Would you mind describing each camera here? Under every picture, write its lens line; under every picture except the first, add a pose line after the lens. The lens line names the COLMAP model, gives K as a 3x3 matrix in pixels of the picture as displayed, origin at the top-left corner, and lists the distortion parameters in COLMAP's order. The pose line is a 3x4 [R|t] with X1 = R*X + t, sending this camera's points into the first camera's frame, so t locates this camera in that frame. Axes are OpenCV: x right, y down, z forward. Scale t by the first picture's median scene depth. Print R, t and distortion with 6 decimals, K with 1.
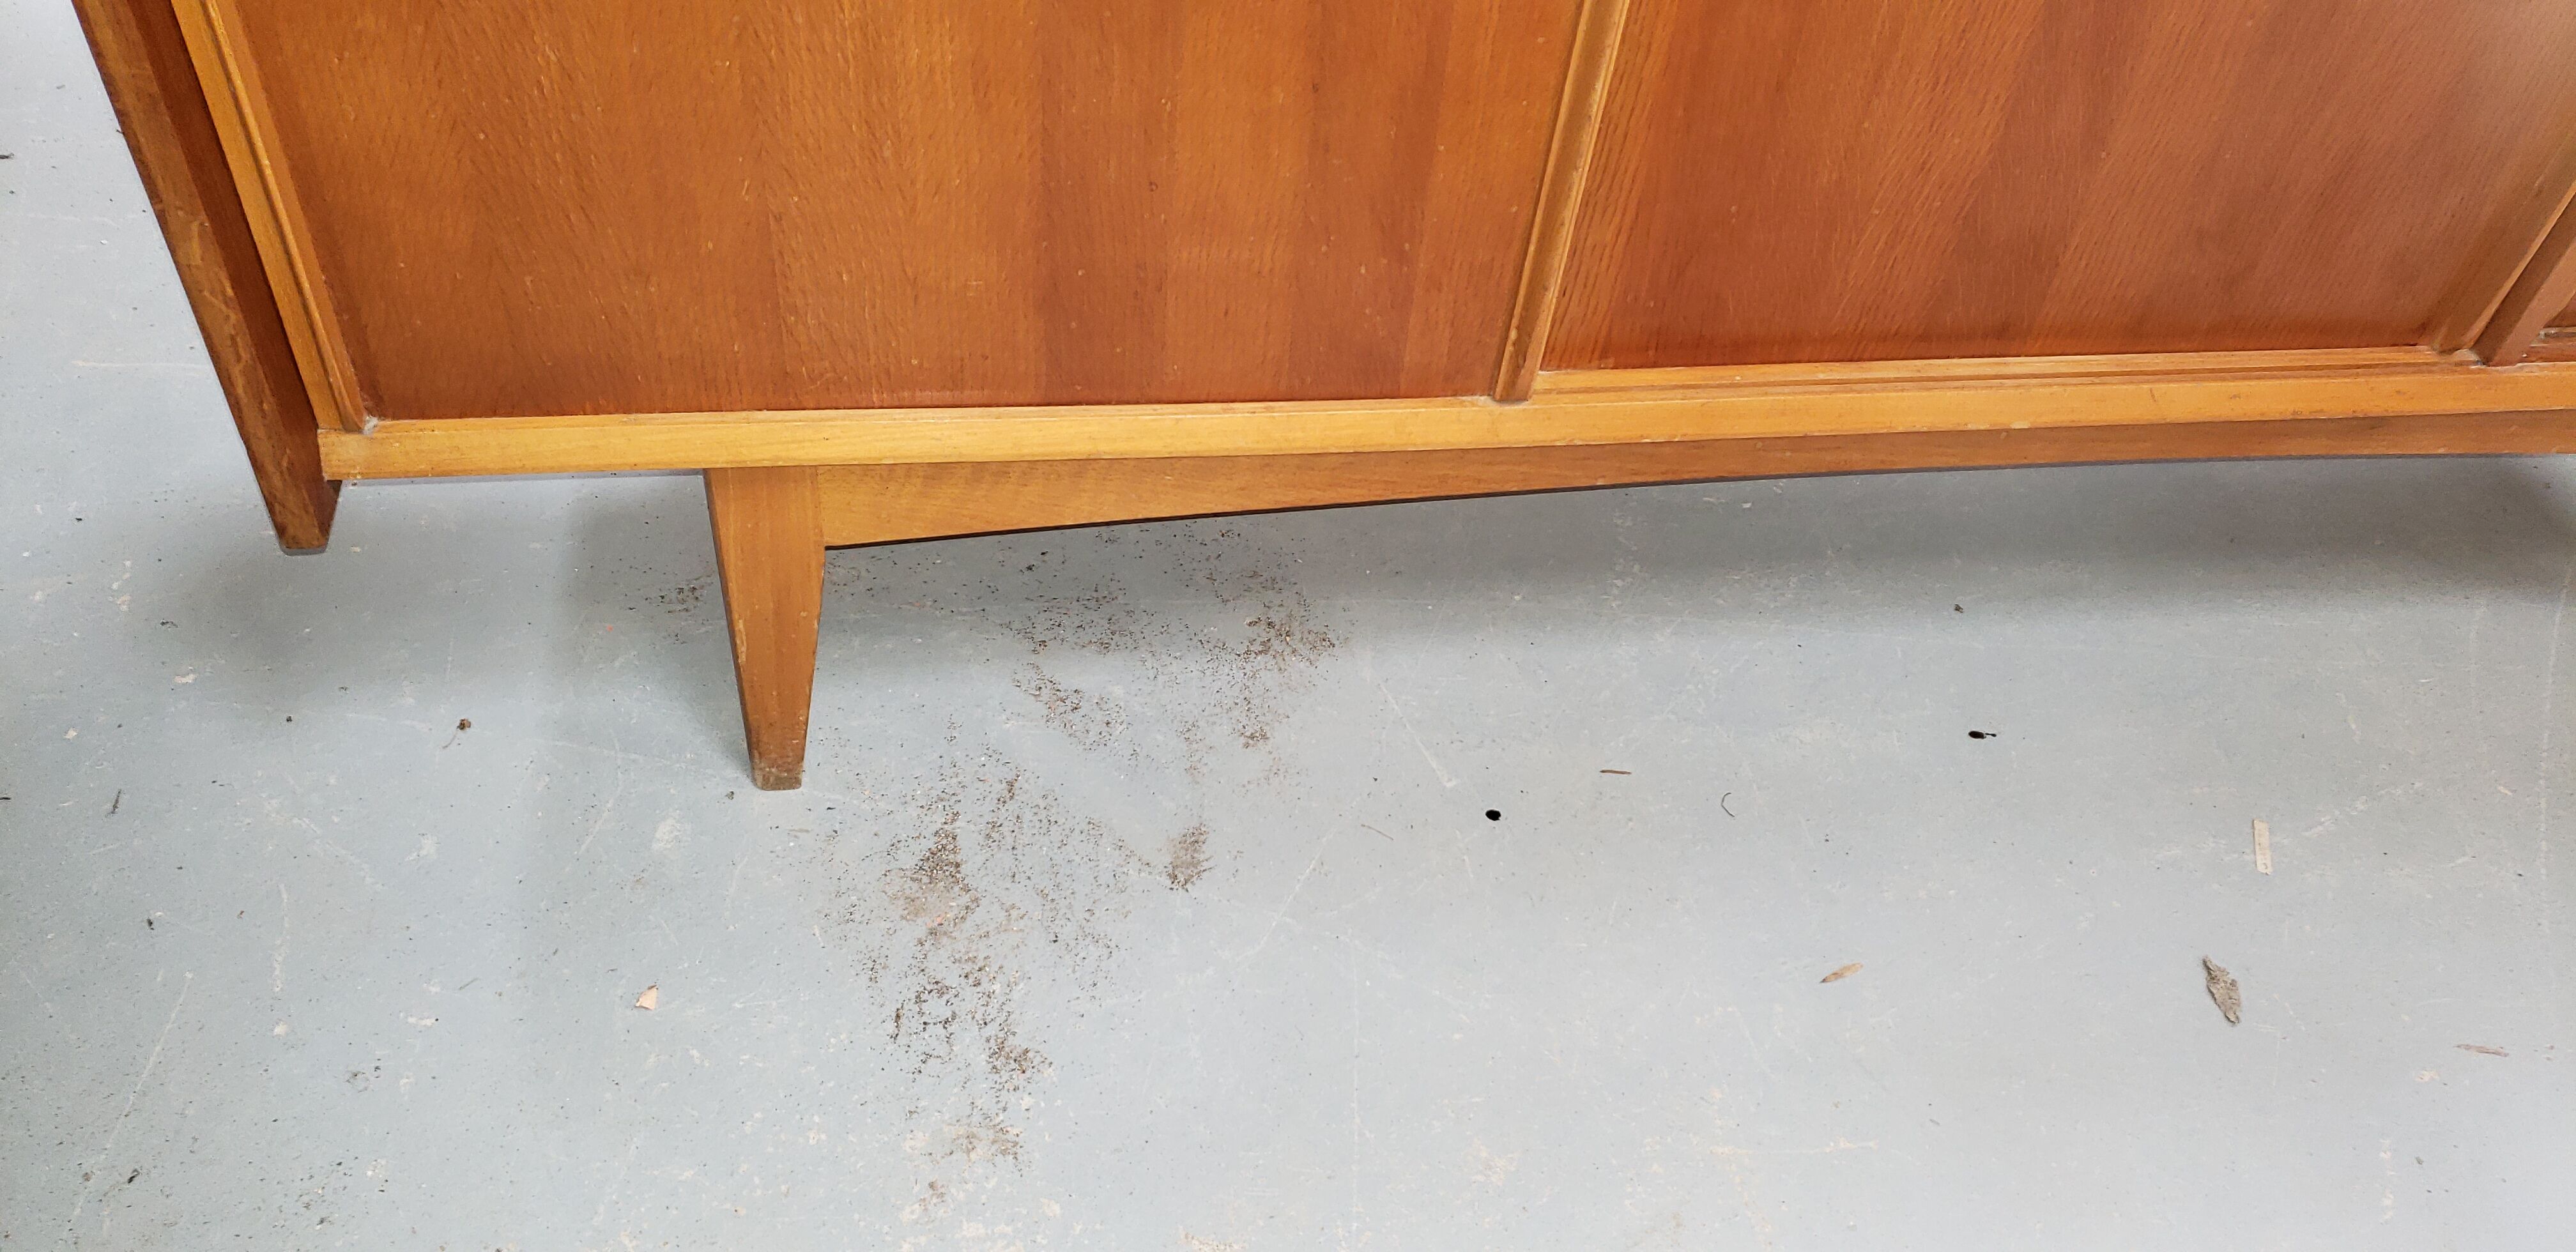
lens RADIAL K [[2016.1, 0, 1376.5], [0, 2016.1, 601.8], [0, 0, 1]] dist [0.041433, -0.009623]
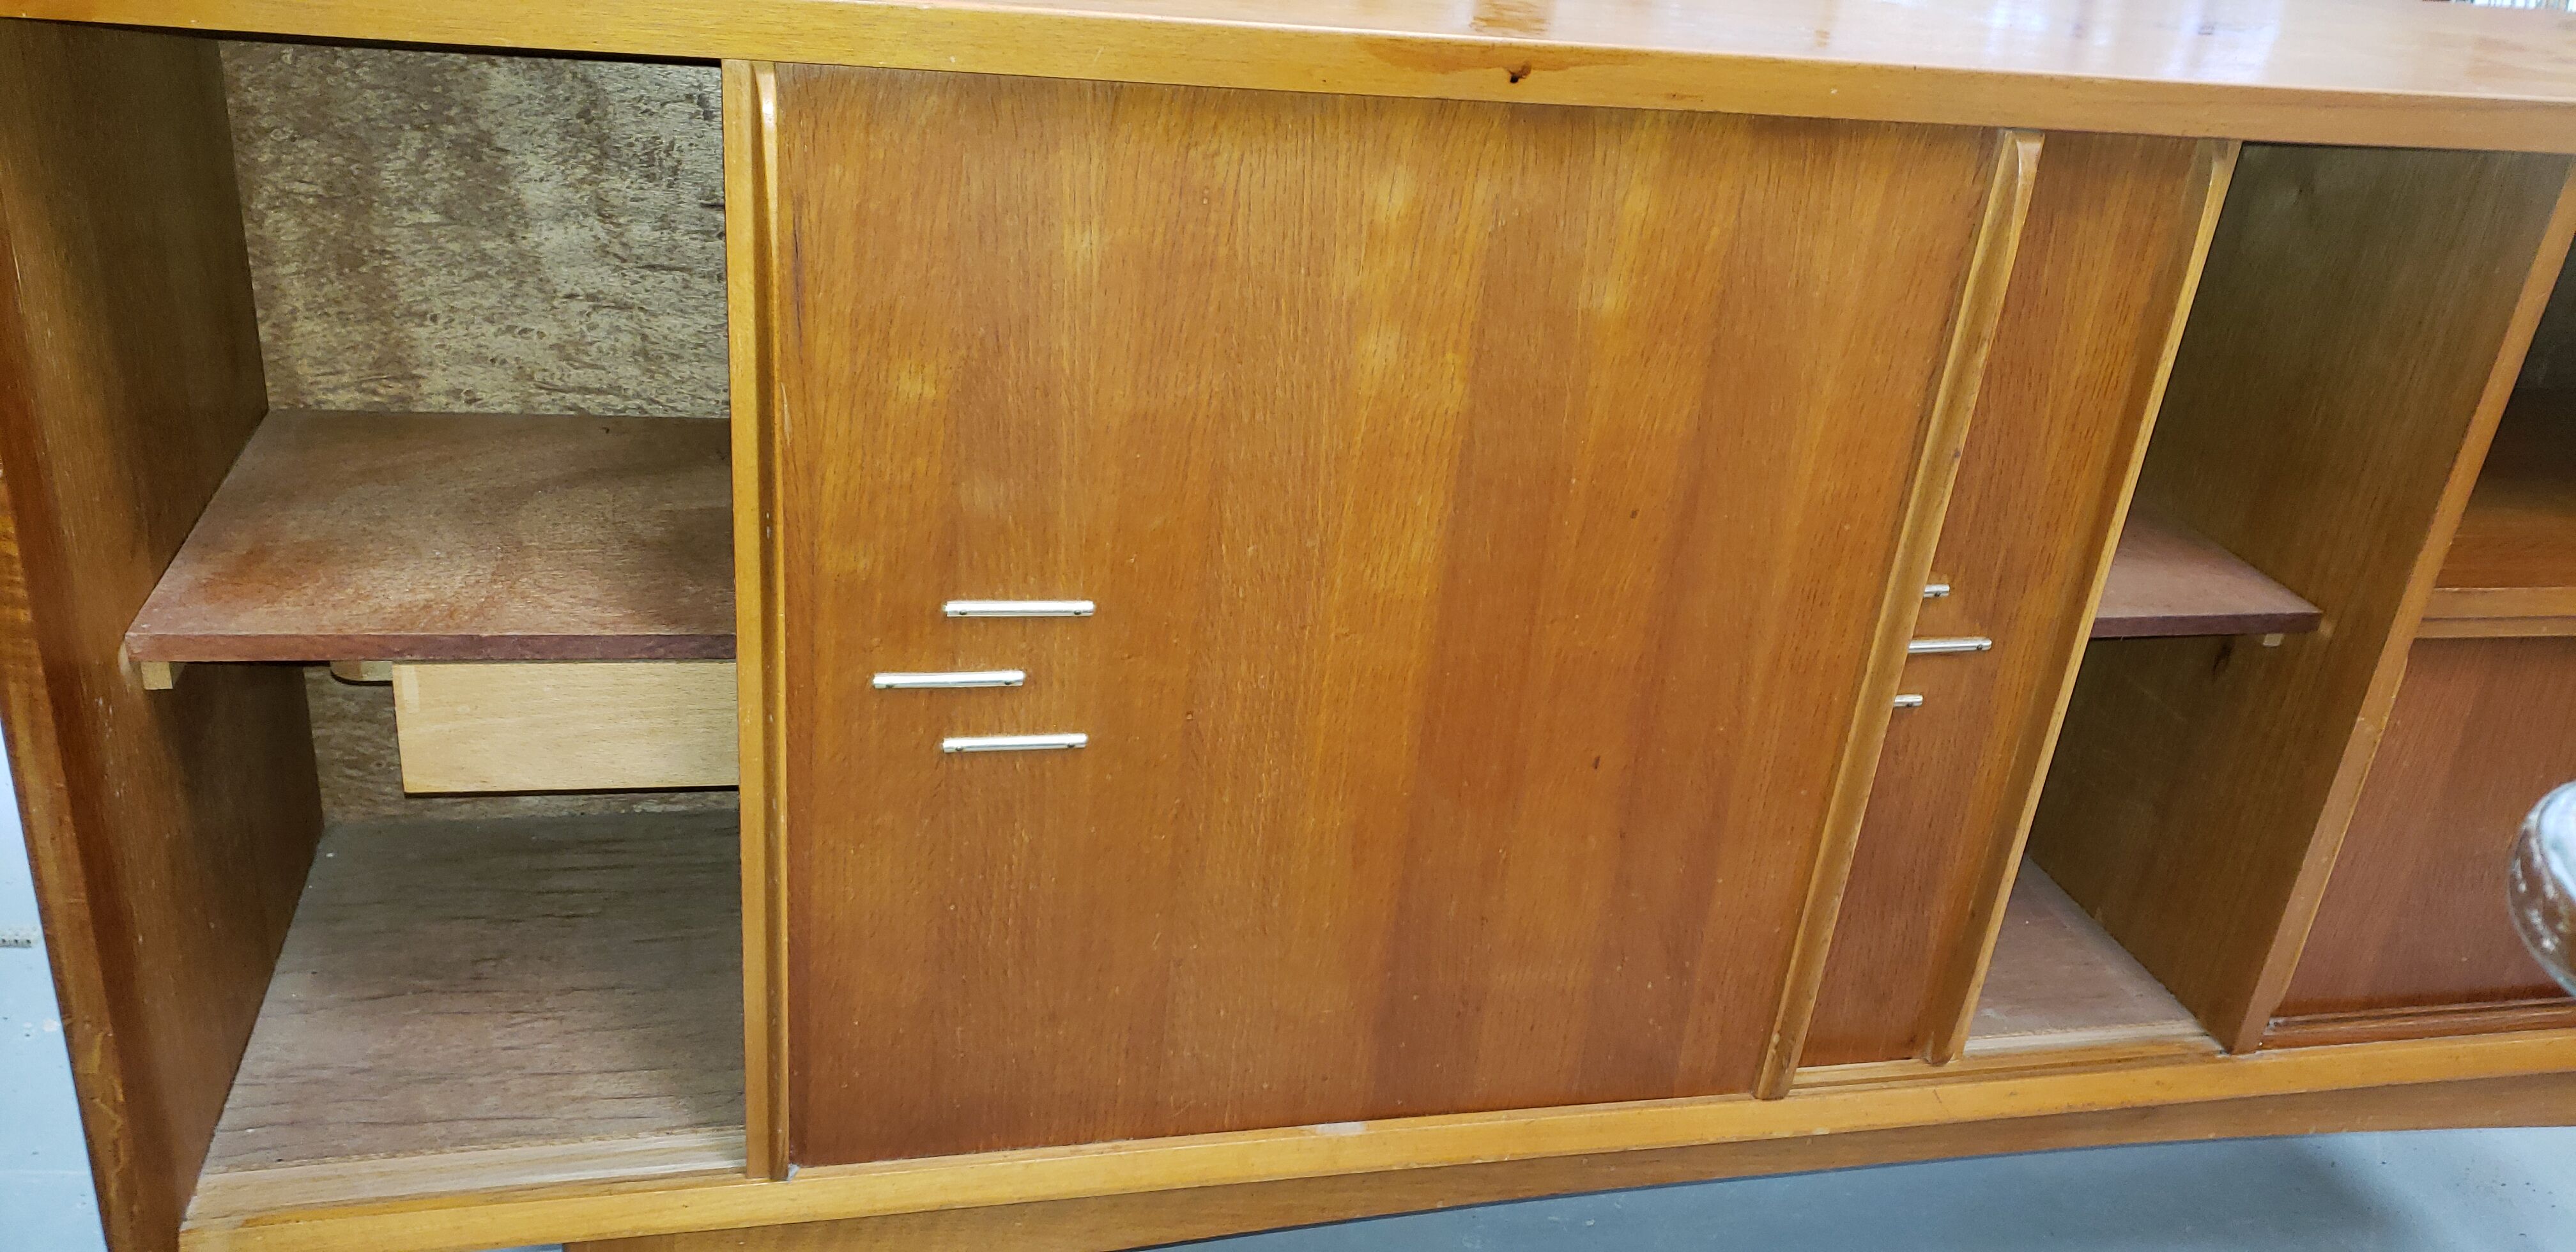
lens RADIAL K [[2016.1, 0, 1369.3], [0, 2016.1, 598.9], [0, 0, 1]] dist [0.041433, -0.009623]
pose [[0.997670, -0.035163, 0.058461, -0.199725], [0.053277, 0.936819, -0.345733, 0.016096], [-0.042611, 0.348042, 0.936510, -0.127825]]
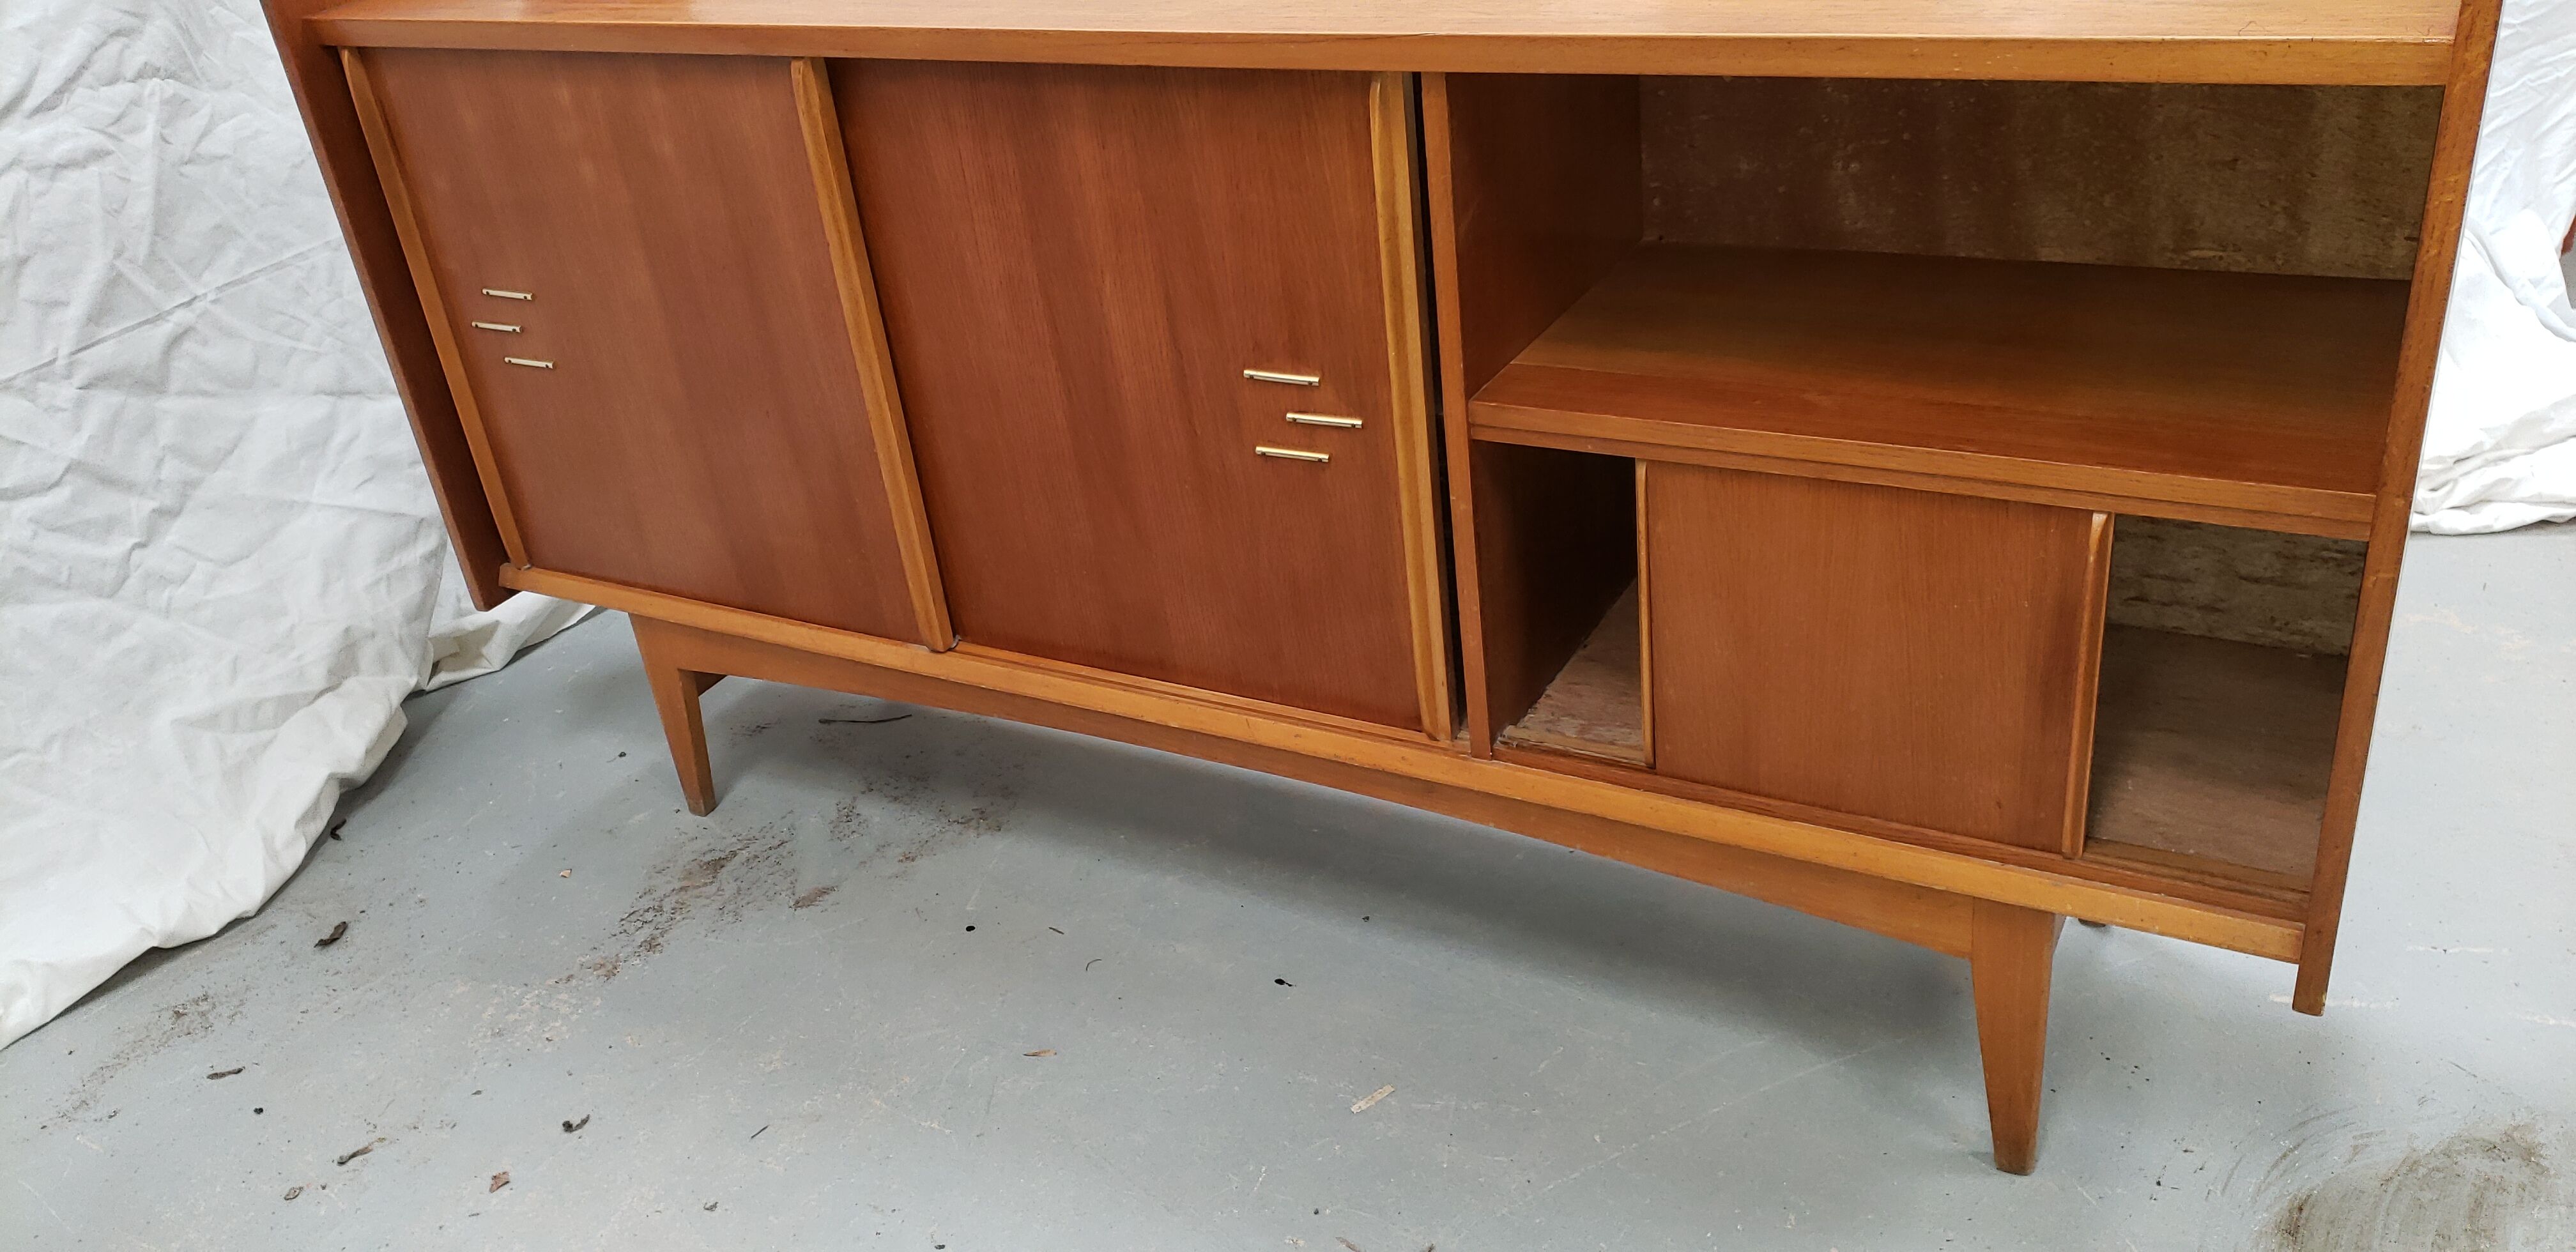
lens RADIAL K [[2016.1, 0, 1284.2], [0, 2016.1, 590.7], [0, 0, 1]] dist [0.041433, -0.009623]
pose [[0.755994, 0.127611, -0.642019, 1.378087], [-0.308513, 0.934506, -0.177535, 0.067750], [0.577315, 0.332286, 0.745851, -0.173885]]
